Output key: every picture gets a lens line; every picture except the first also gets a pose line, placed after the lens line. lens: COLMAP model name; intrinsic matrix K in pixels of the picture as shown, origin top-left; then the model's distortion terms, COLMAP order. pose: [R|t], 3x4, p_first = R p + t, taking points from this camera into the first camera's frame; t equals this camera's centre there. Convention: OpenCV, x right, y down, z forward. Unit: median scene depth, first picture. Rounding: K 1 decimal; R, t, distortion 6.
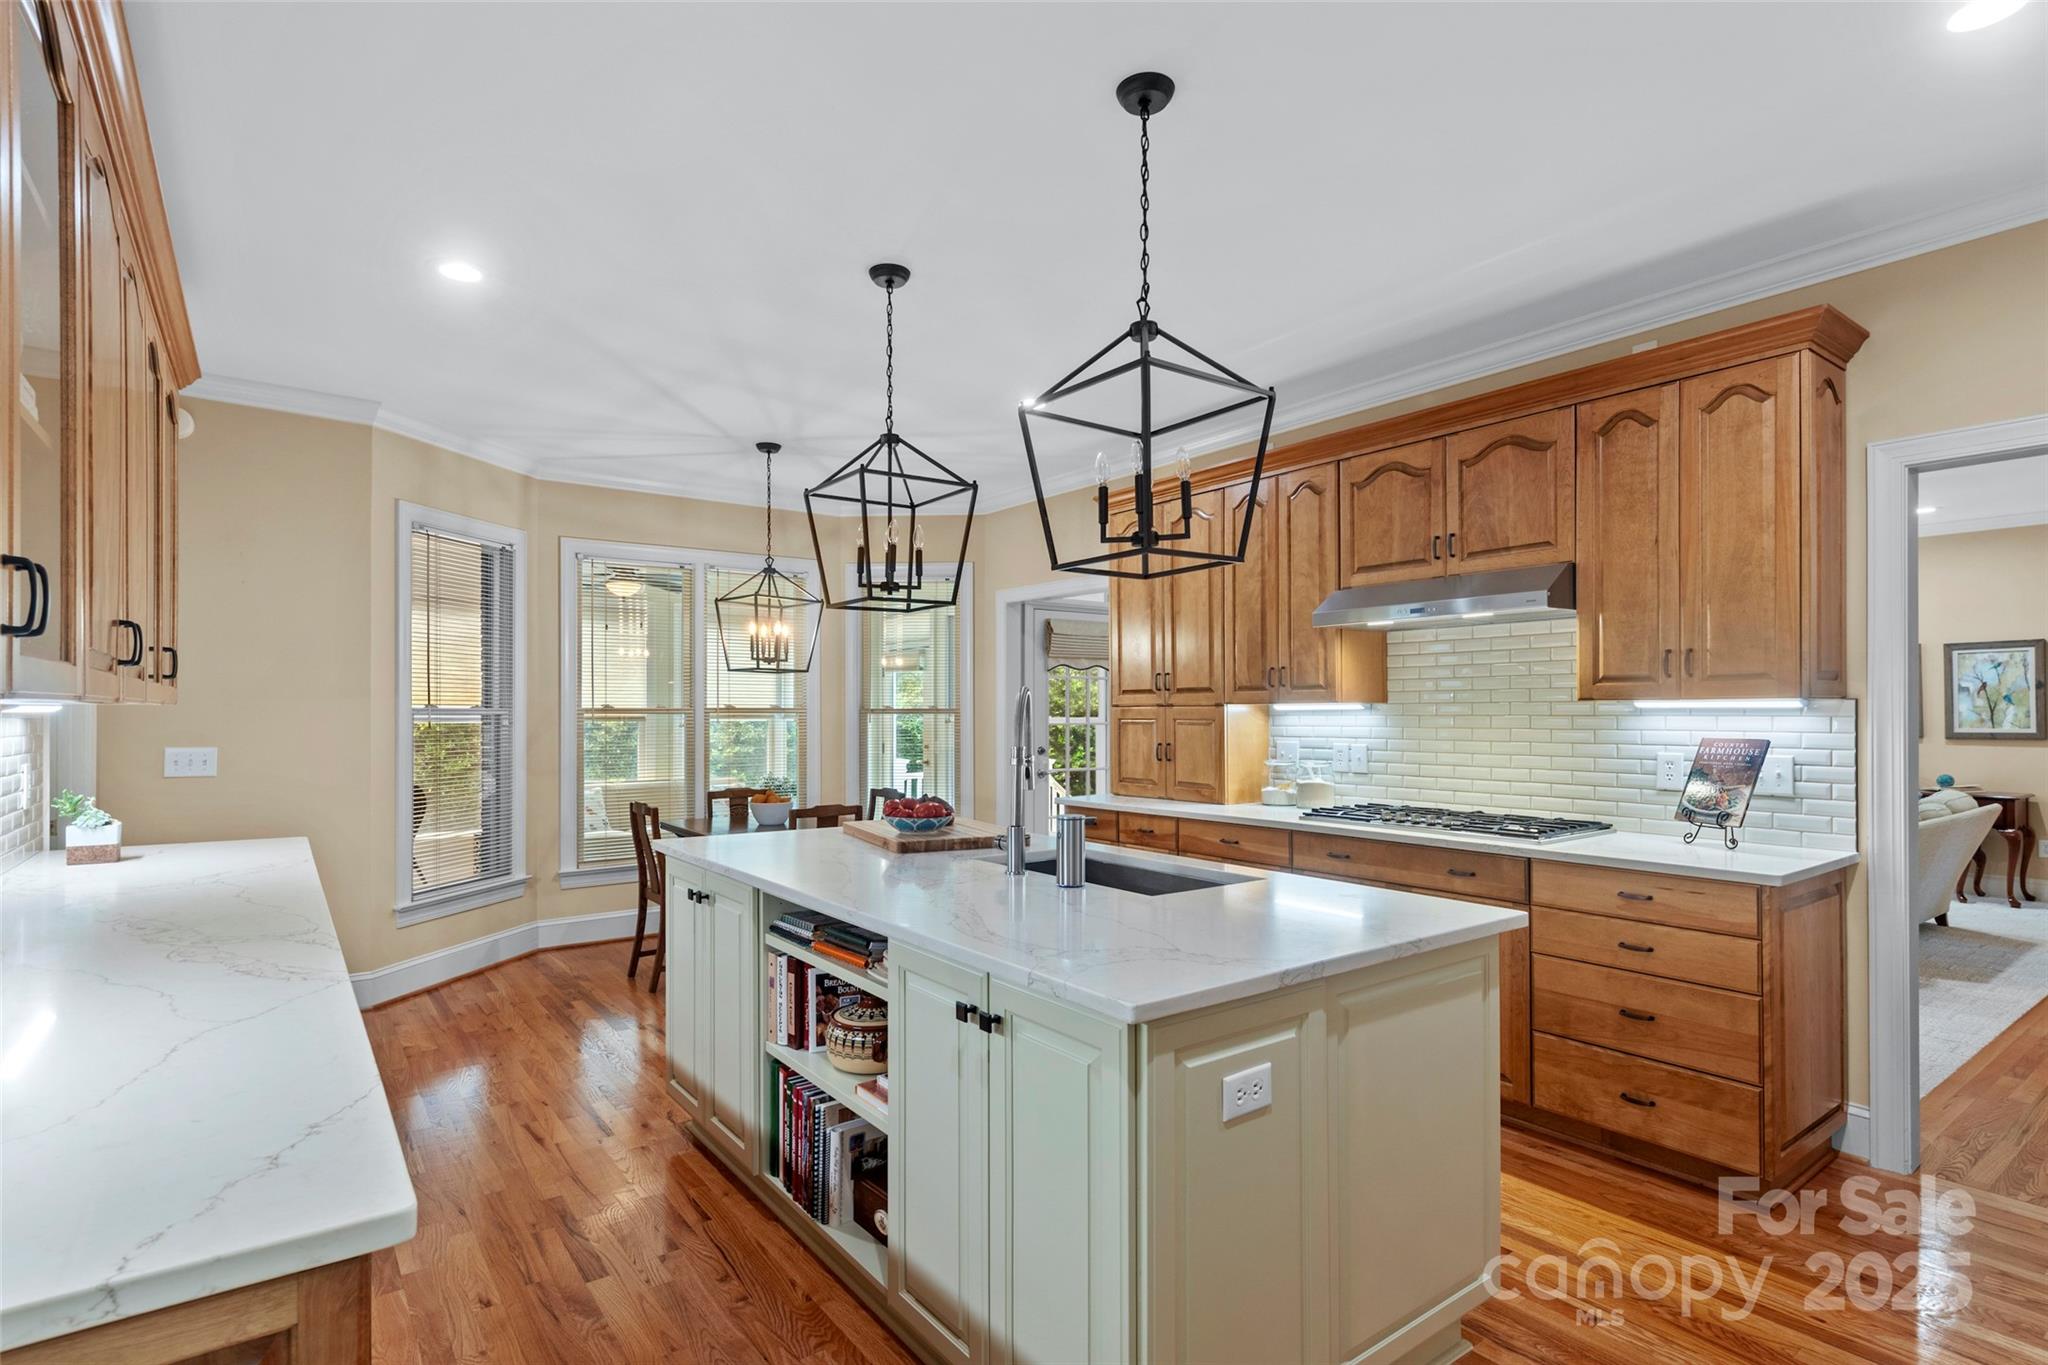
lens RADIAL K [[1014.5, 0, 1030.5], [0, 1014.5, 712.3], [0, 0, 1]] dist [0.005910, 0.002792]
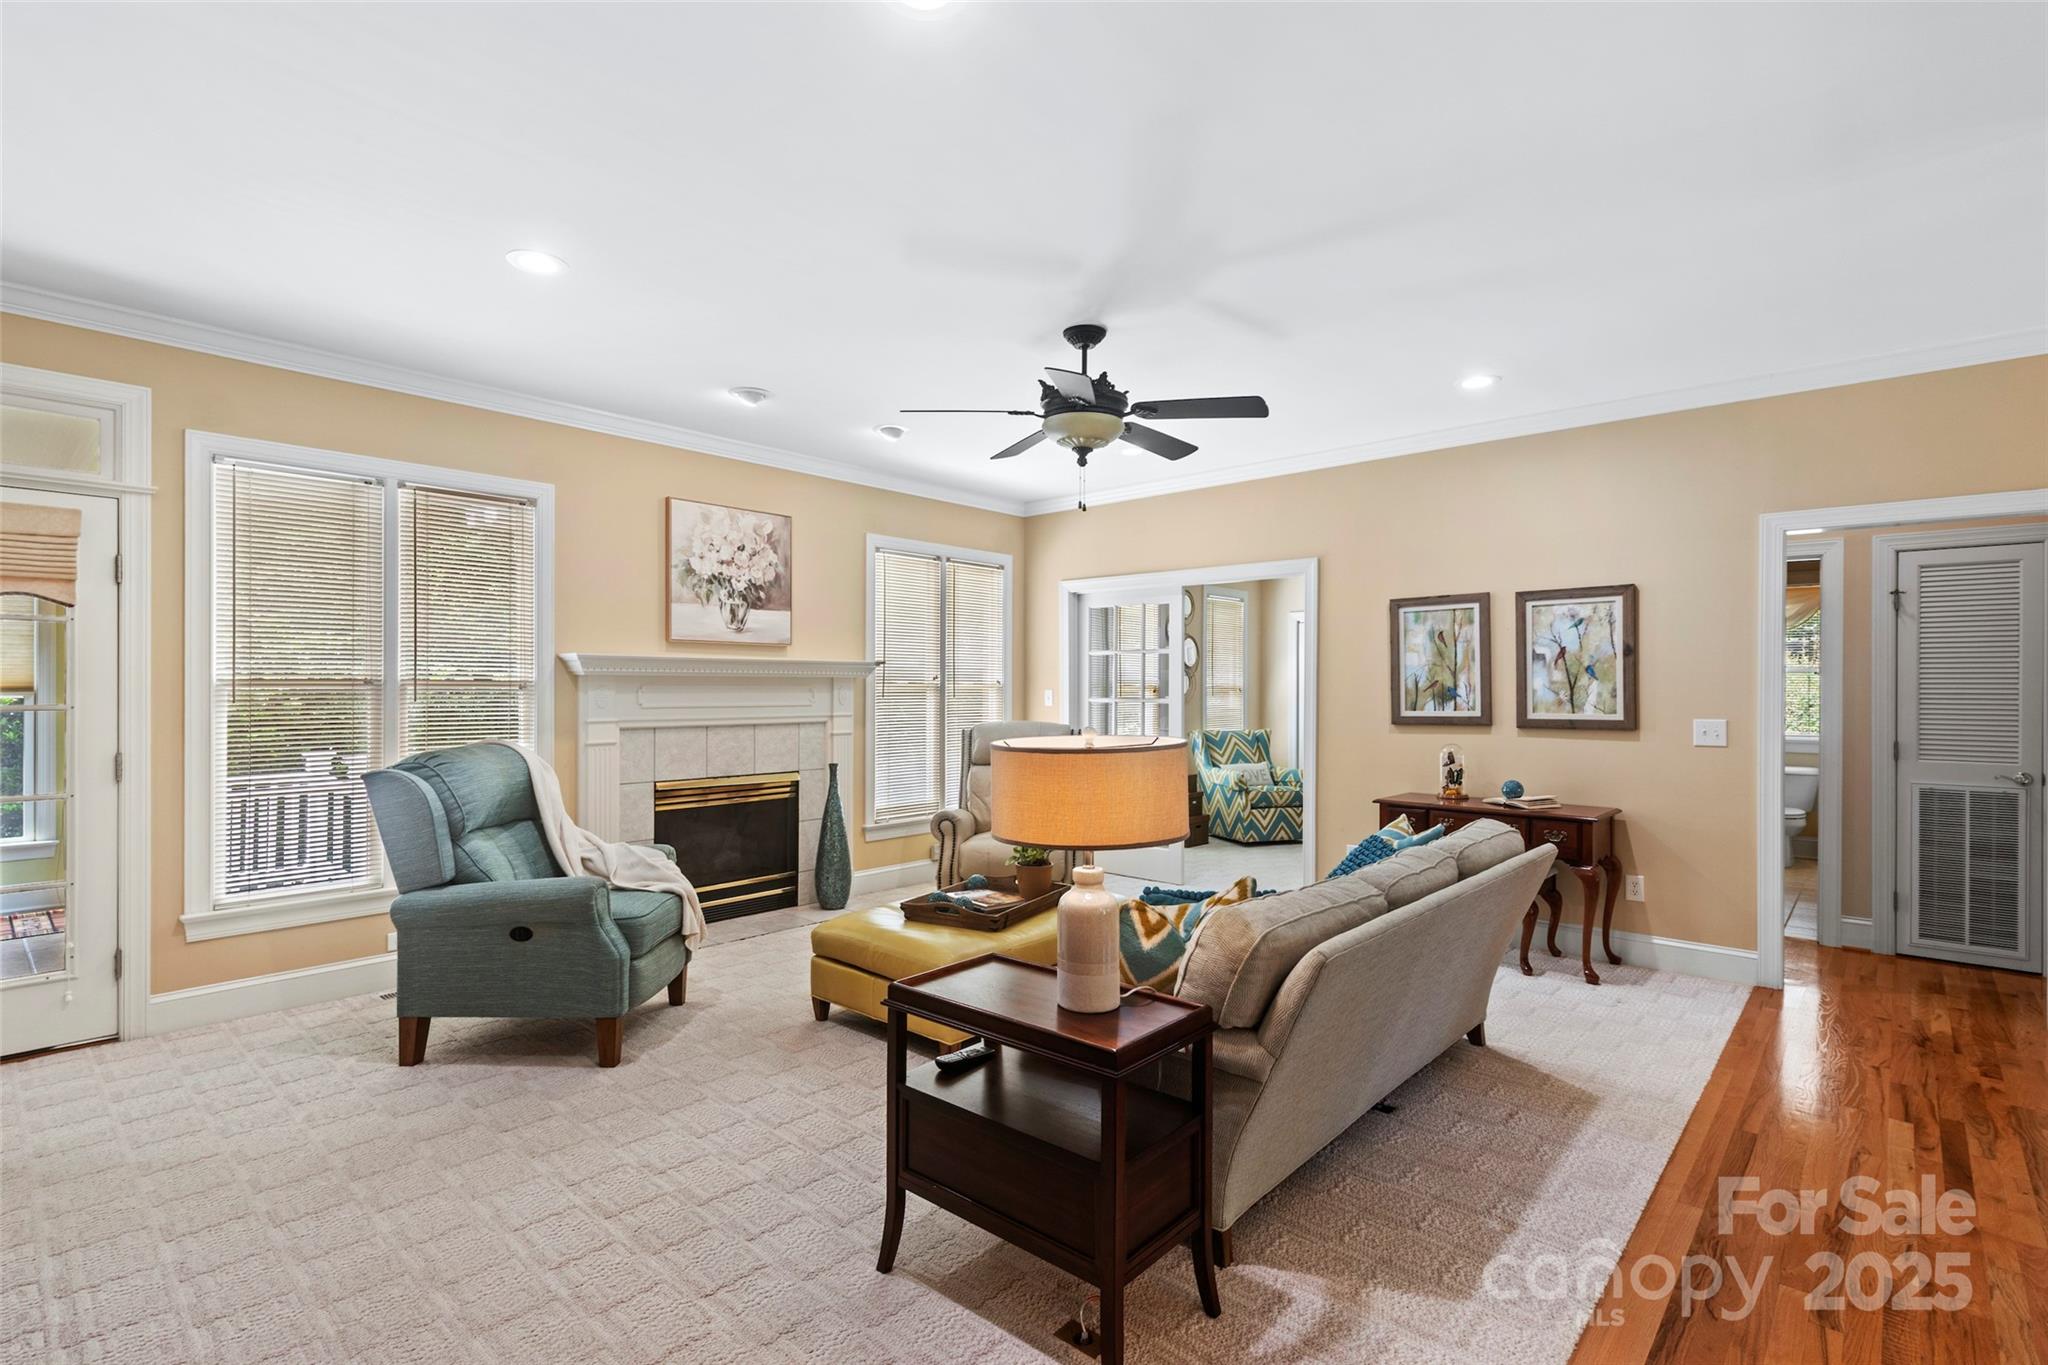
lens RADIAL K [[973.4, 0, 1013.3], [0, 973.4, 688.6], [0, 0, 1]] dist [0.004294, 0.000995]
pose [[0.983339, 0.002771, 0.181762, 0.726098], [-0.003838, 0.999977, 0.005517, -0.005289], [-0.181743, -0.006123, 0.983327, 0.677559]]
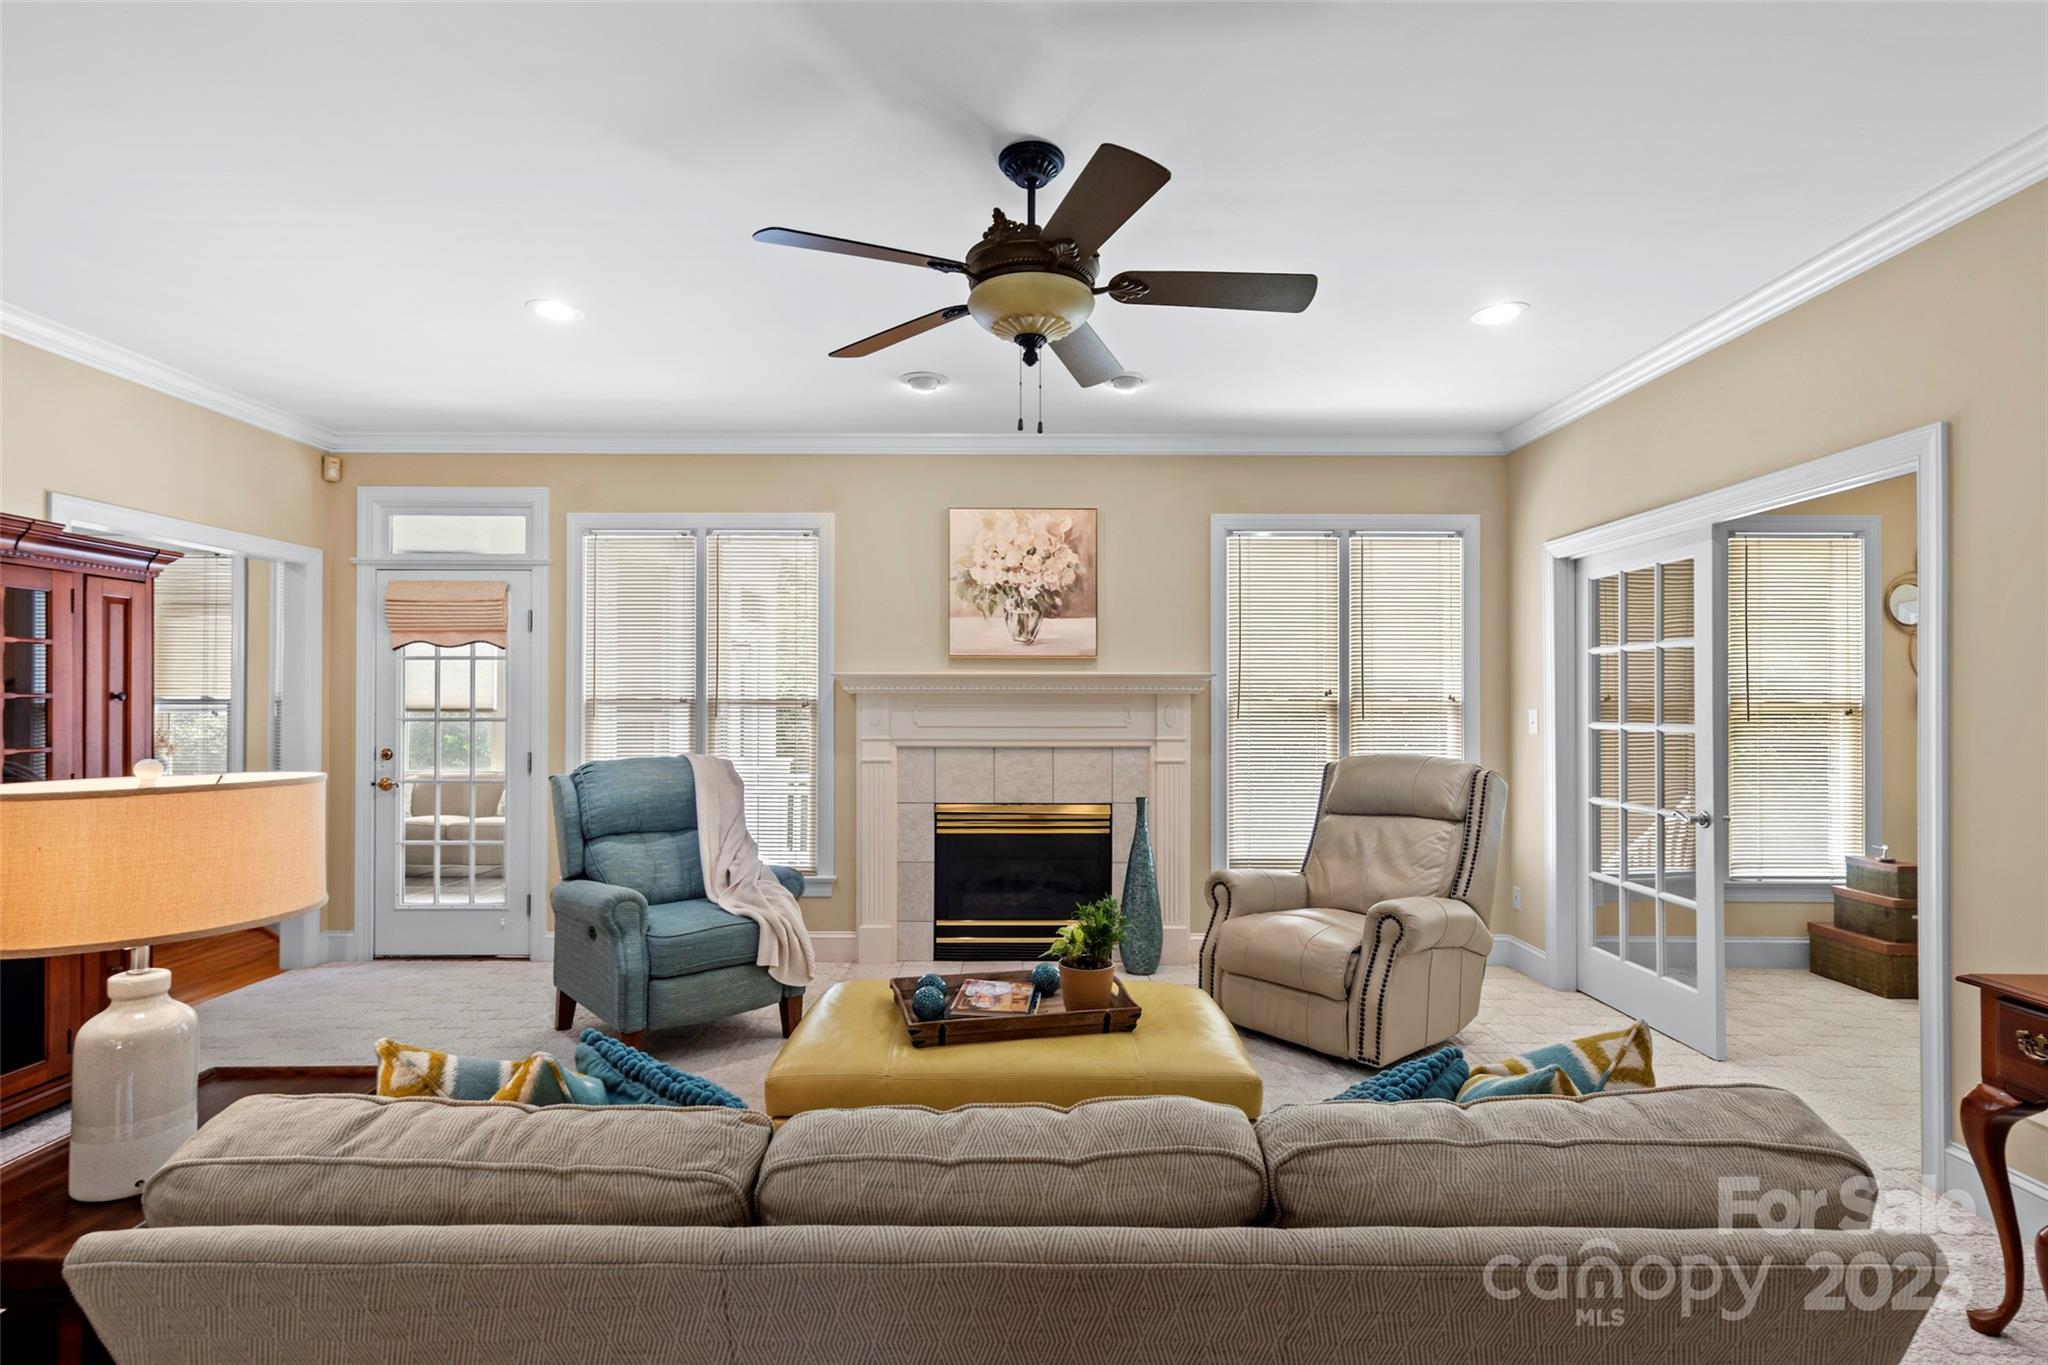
lens RADIAL K [[973.4, 0, 1014.4], [0, 973.4, 698.4], [0, 0, 1]] dist [0.004294, 0.000995]
pose [[0.793990, -0.002160, -0.607927, 1.263367], [0.000657, 0.999996, -0.002695, -0.004075], [0.607930, 0.001740, 0.793989, 1.051746]]
